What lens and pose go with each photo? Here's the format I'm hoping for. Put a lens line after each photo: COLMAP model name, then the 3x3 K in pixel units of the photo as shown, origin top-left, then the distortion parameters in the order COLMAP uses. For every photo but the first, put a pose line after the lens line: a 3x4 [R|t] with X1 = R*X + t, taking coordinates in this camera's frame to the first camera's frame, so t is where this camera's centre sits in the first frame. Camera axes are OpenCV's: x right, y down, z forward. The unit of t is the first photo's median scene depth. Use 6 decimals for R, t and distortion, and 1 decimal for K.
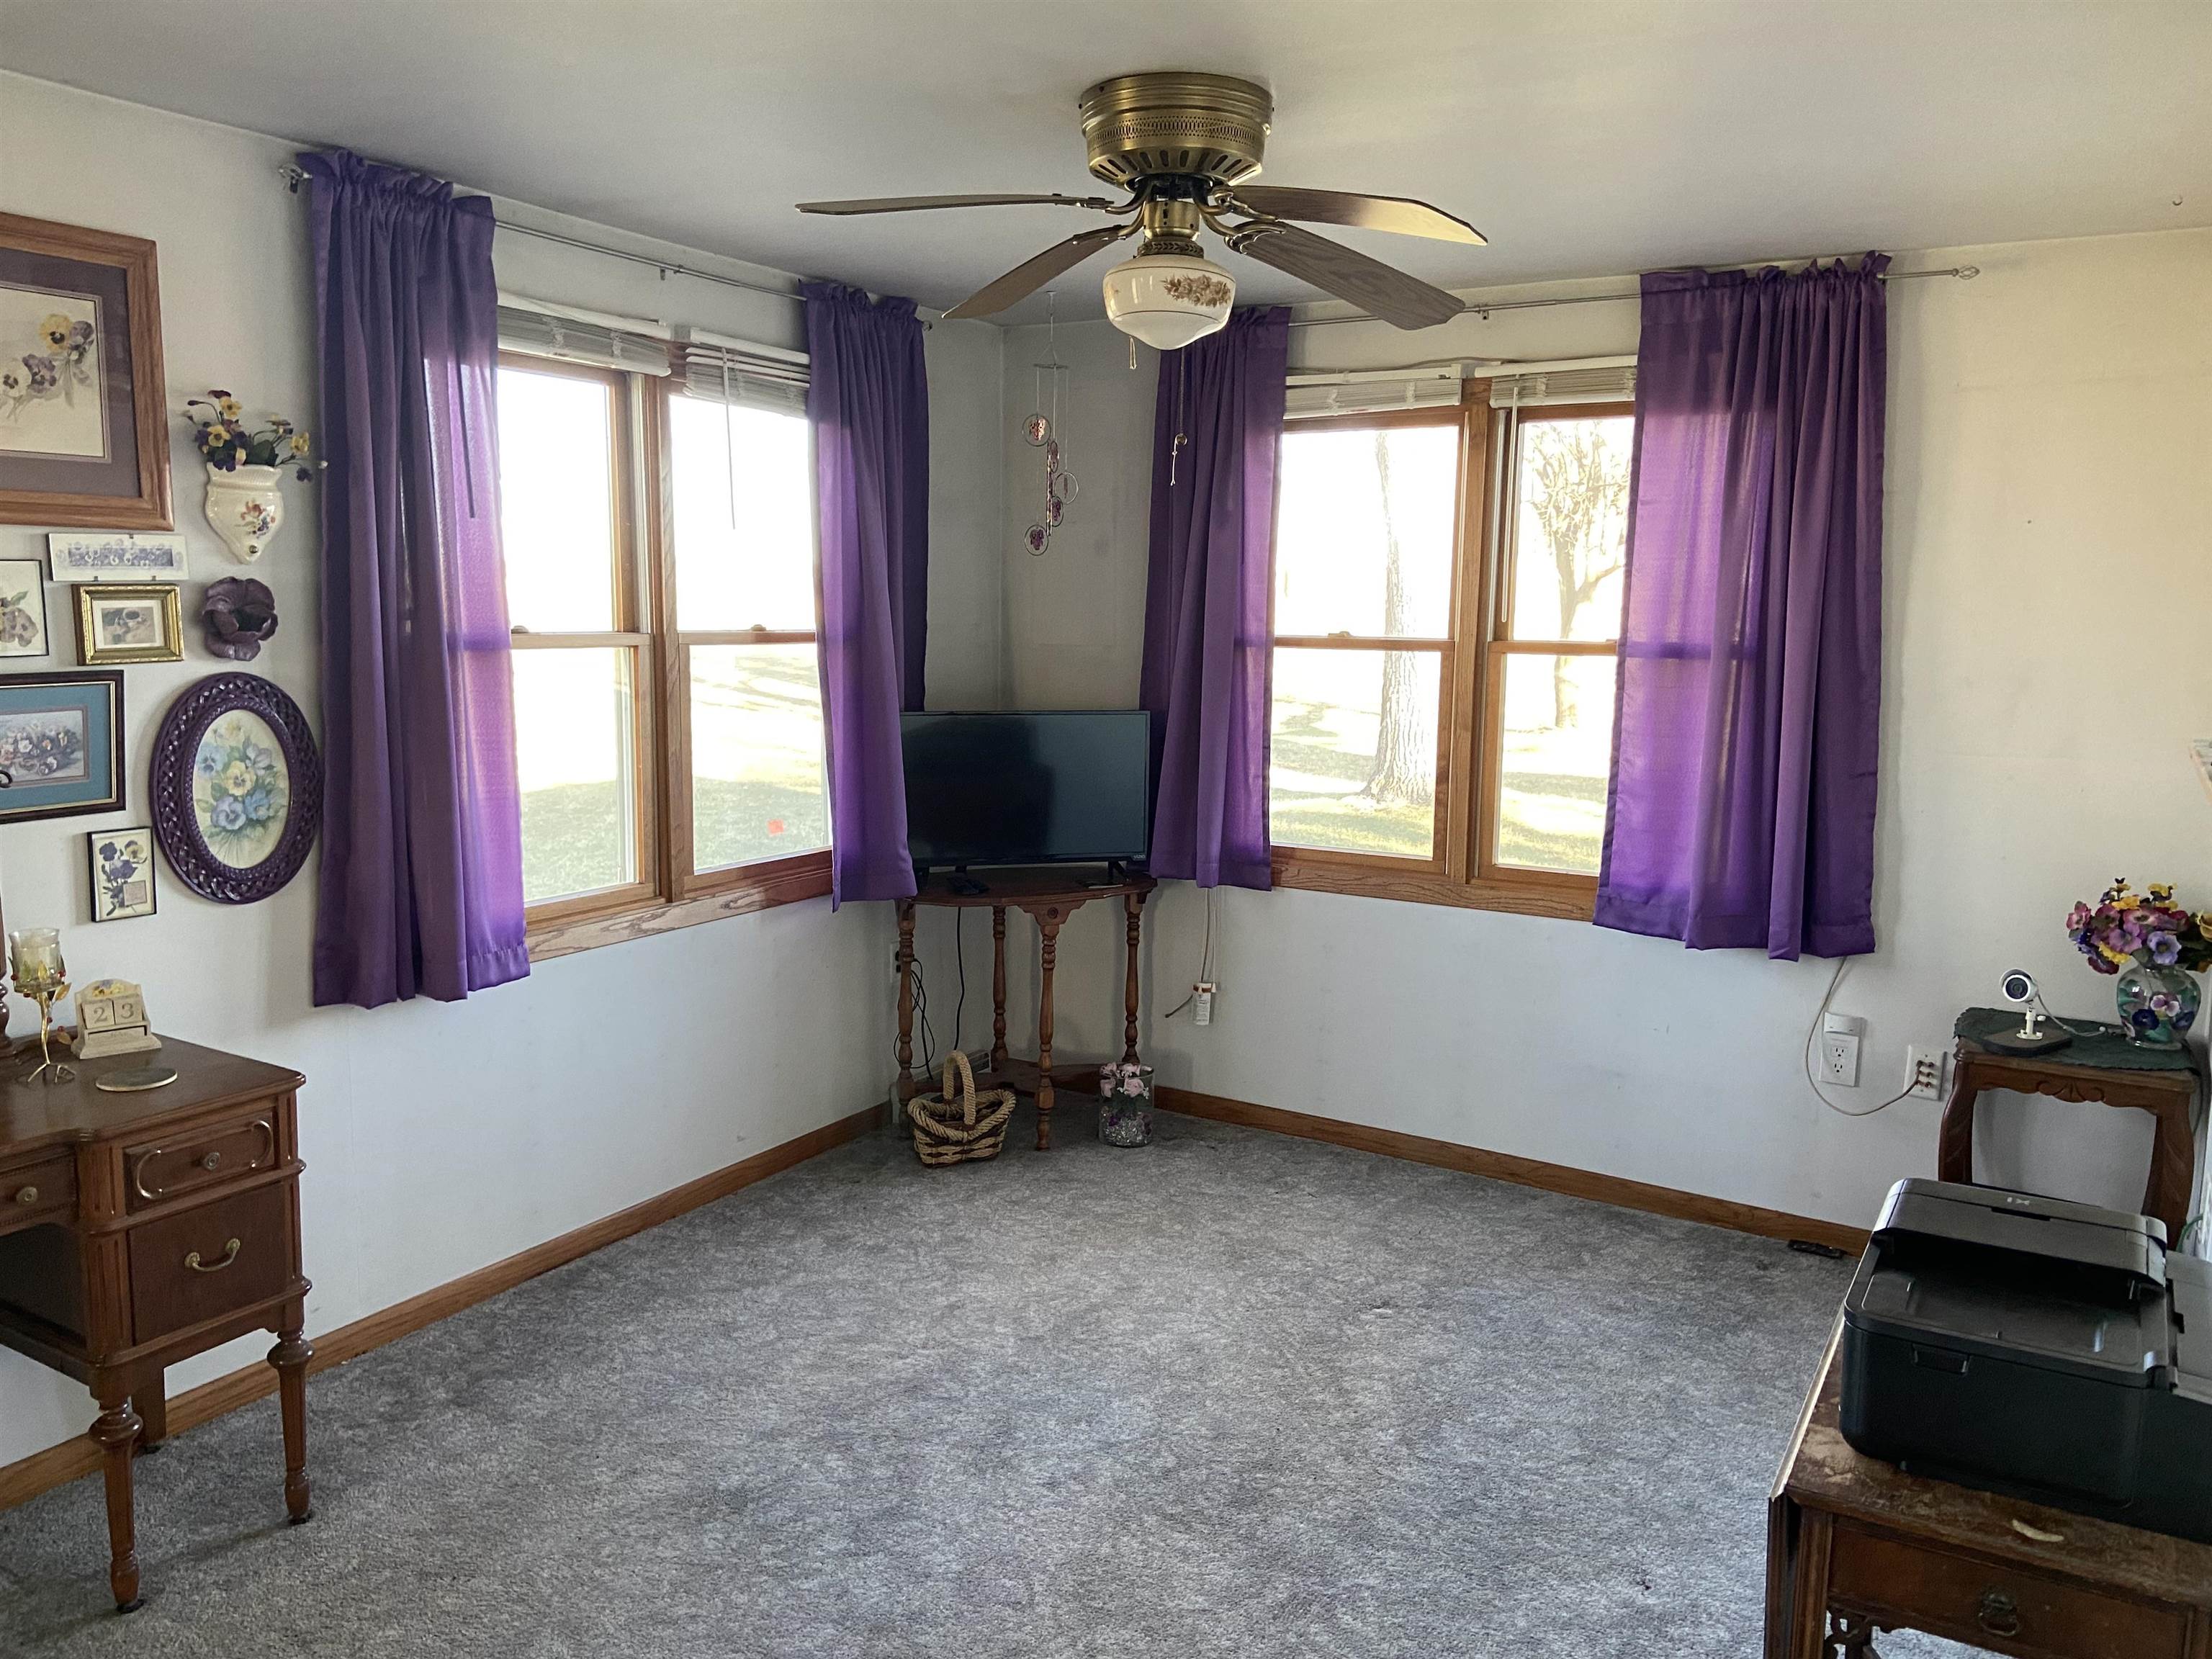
lens RADIAL K [[1660.8, 0, 1106.7], [0, 1660.8, 840.6], [0, 0, 1]] dist [0.102315, -0.094788]
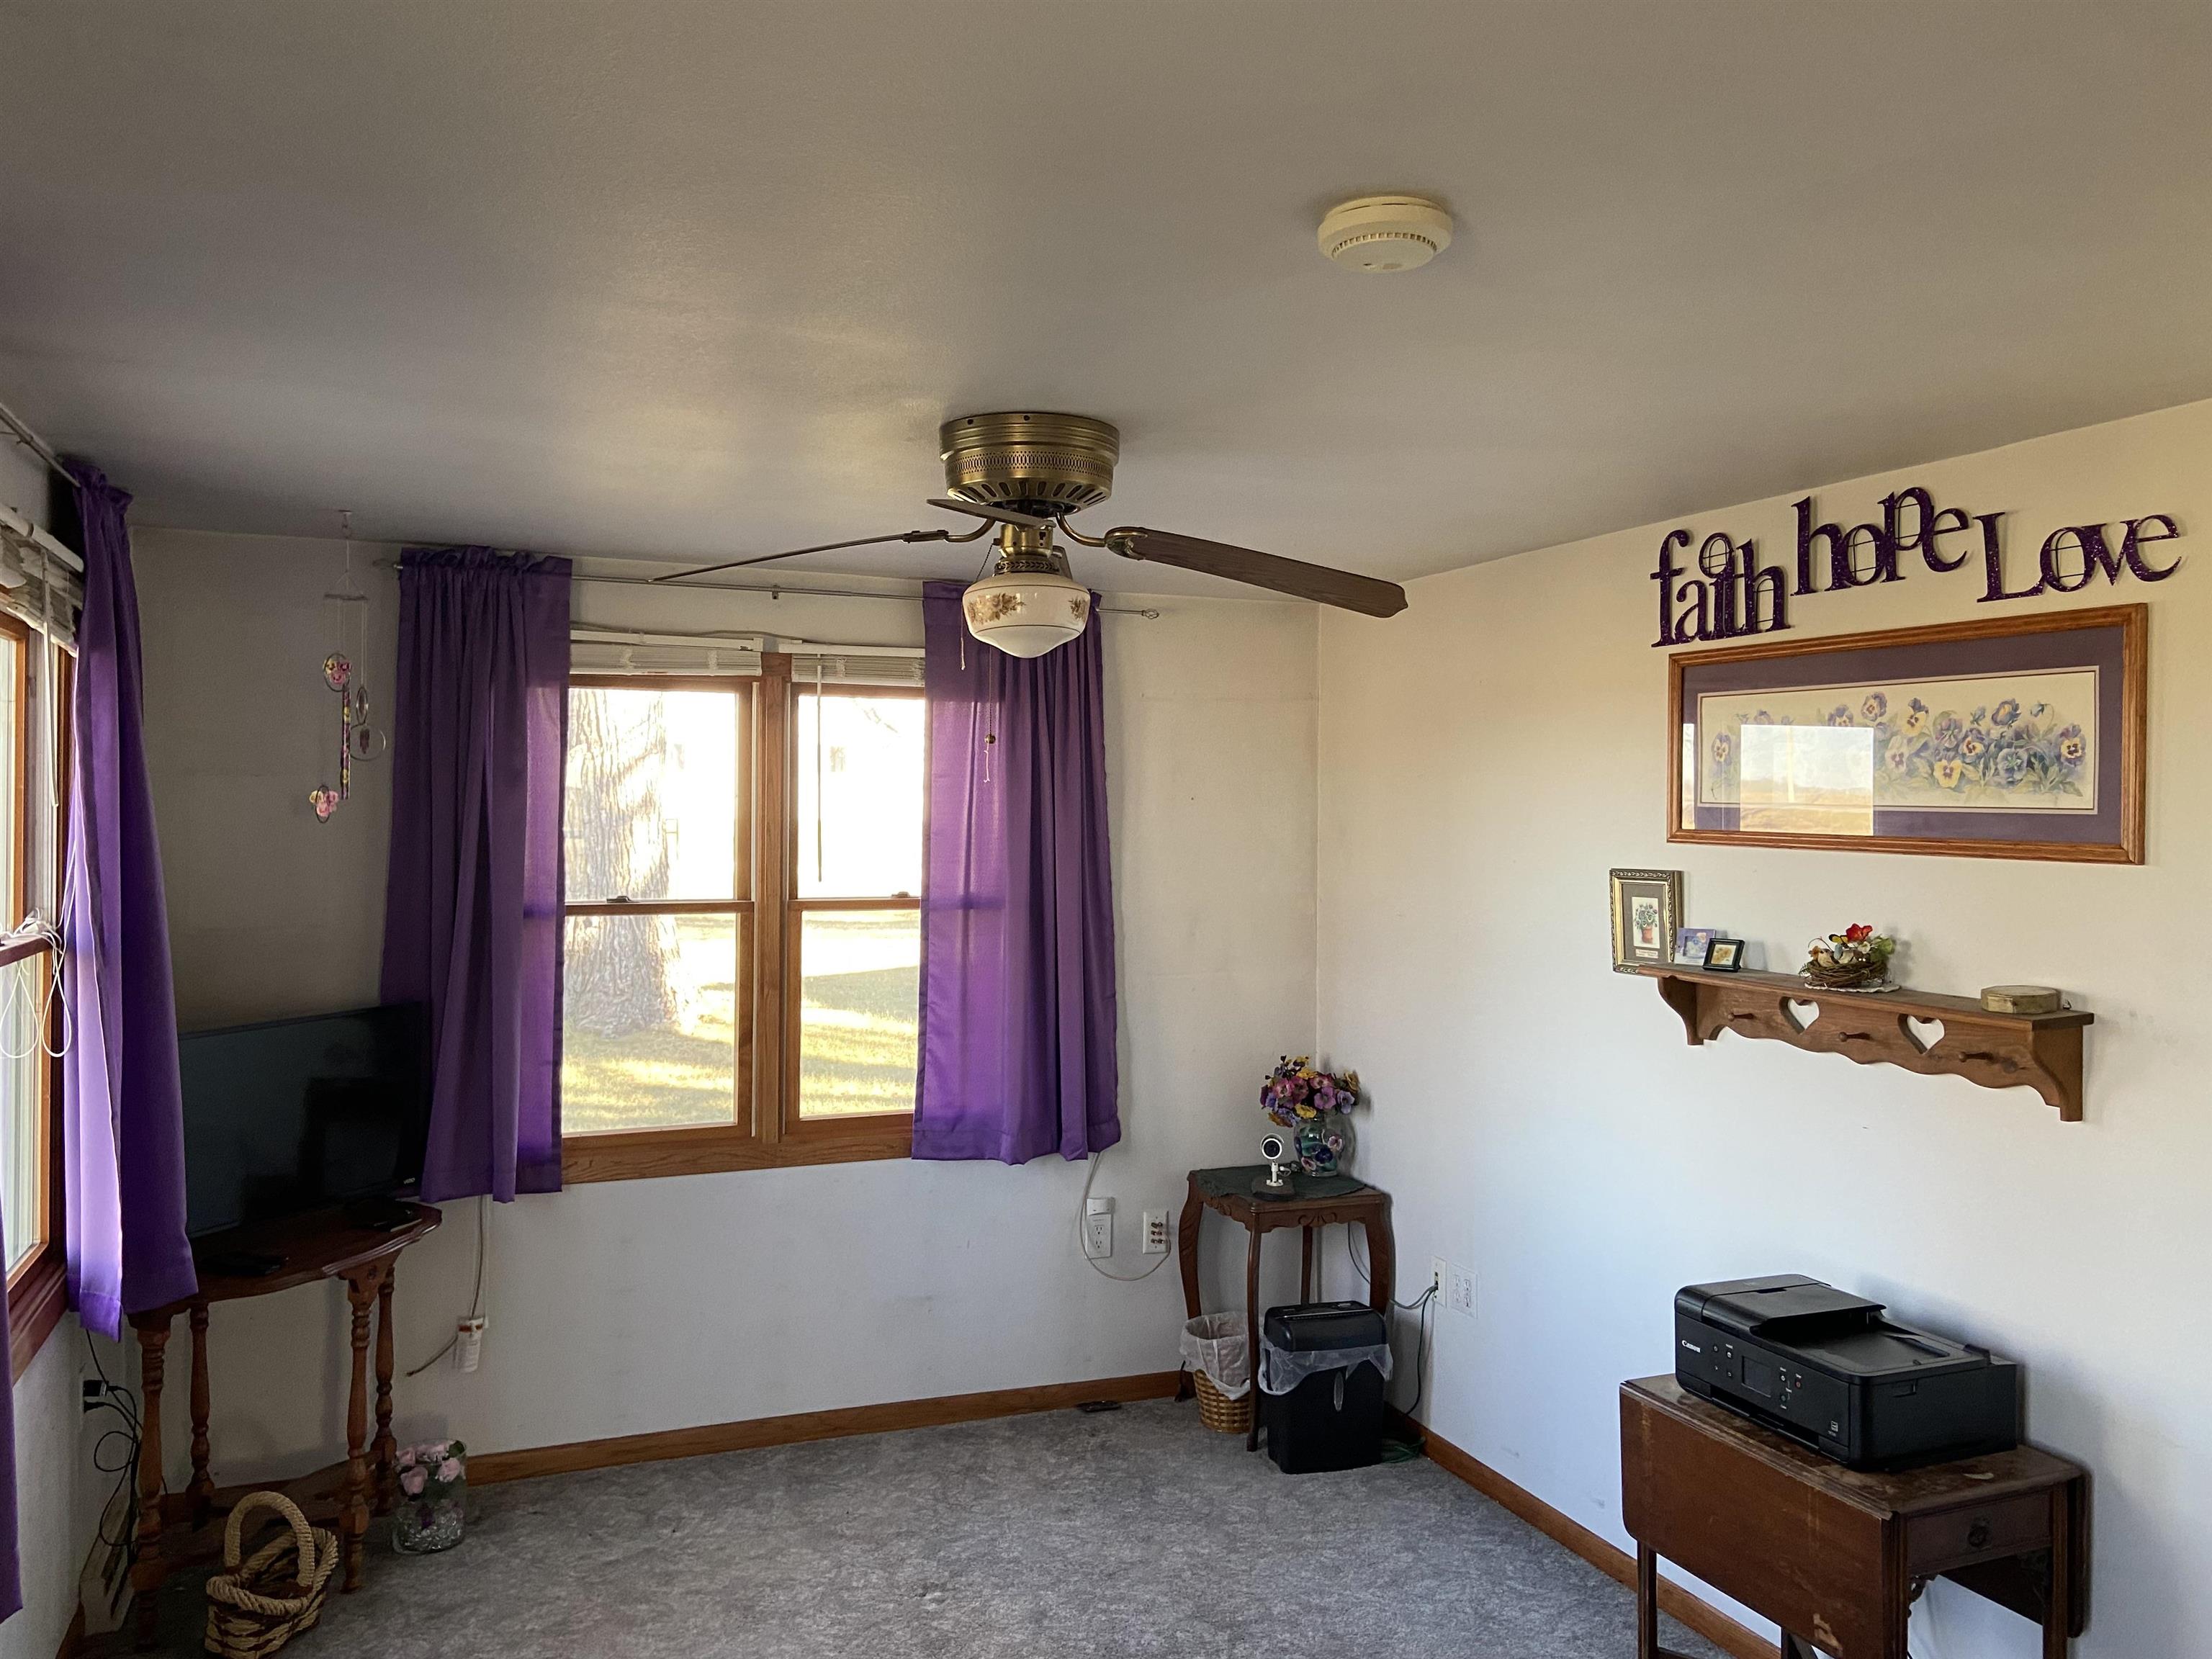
lens RADIAL K [[1660.8, 0, 1095.5], [0, 1660.8, 810.8], [0, 0, 1]] dist [0.102315, -0.094788]
pose [[0.612814, -0.009618, 0.790169, -0.478023], [0.116491, 0.990101, -0.078292, -0.073287], [-0.781594, 0.140026, 0.607868, 0.226882]]
